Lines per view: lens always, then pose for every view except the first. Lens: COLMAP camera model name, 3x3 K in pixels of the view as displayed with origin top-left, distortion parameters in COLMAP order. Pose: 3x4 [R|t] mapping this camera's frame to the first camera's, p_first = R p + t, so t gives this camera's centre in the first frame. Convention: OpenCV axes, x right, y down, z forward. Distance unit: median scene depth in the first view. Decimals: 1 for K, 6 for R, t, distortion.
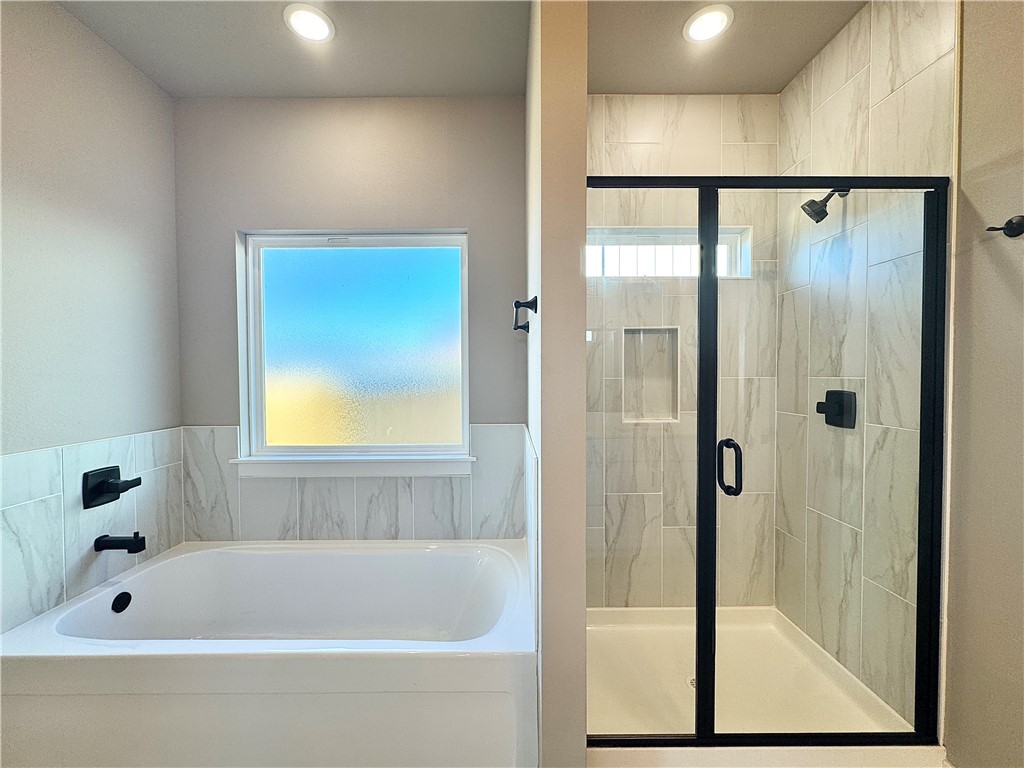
lens RADIAL K [[410.2, 0, 511.5], [0, 410.2, 385.1], [0, 0, 1]] dist [-0.003158, 0.000209]
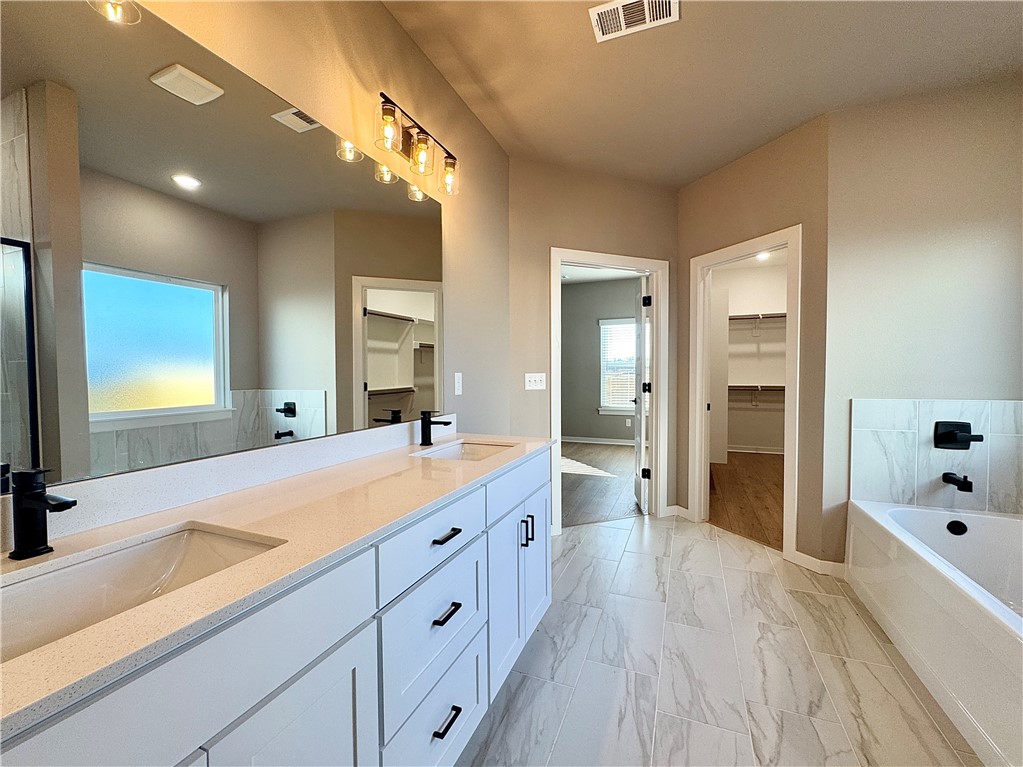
lens RADIAL K [[409.8, 0, 511.0], [0, 409.8, 384.6], [0, 0, 1]] dist [-0.003158, 0.000209]
pose [[-0.397286, 0.038505, -0.916886, 0.599828], [-0.012084, 0.998813, 0.047182, 0.030341], [0.917615, 0.029824, -0.396350, 0.164717]]
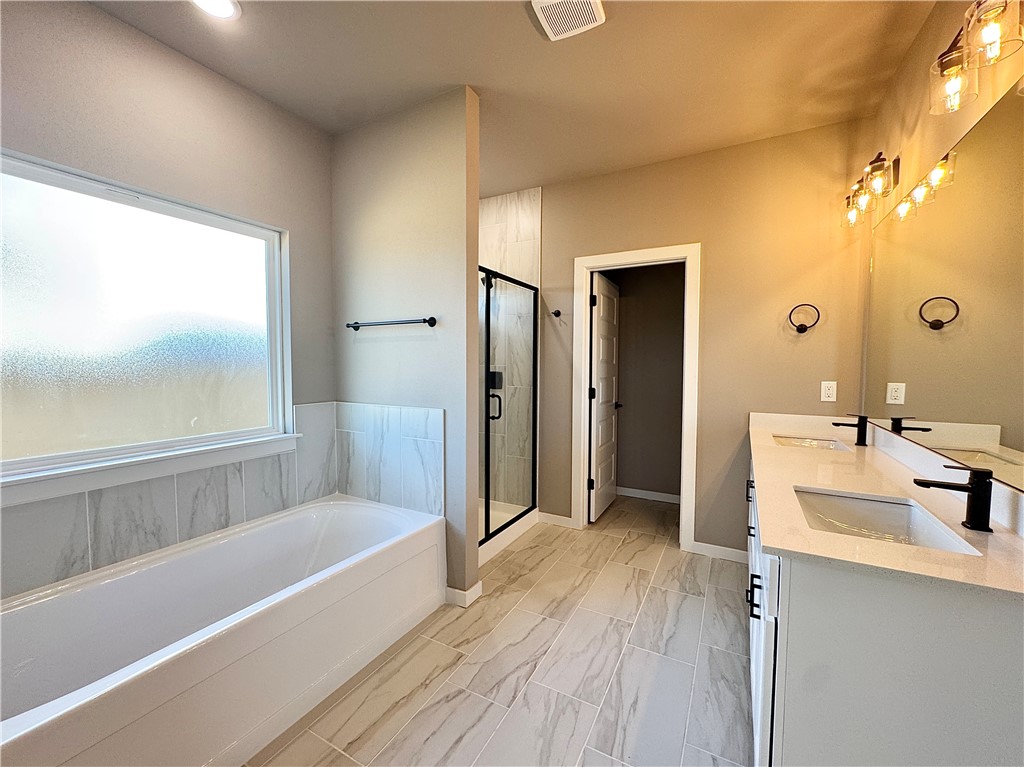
lens RADIAL K [[410.2, 0, 511.5], [0, 410.2, 384.6], [0, 0, 1]] dist [-0.003158, 0.000209]
pose [[0.491066, -0.038340, 0.870278, -0.793678], [0.011522, 0.999229, 0.037520, 0.001942], [-0.871046, -0.008398, 0.491129, -0.082774]]
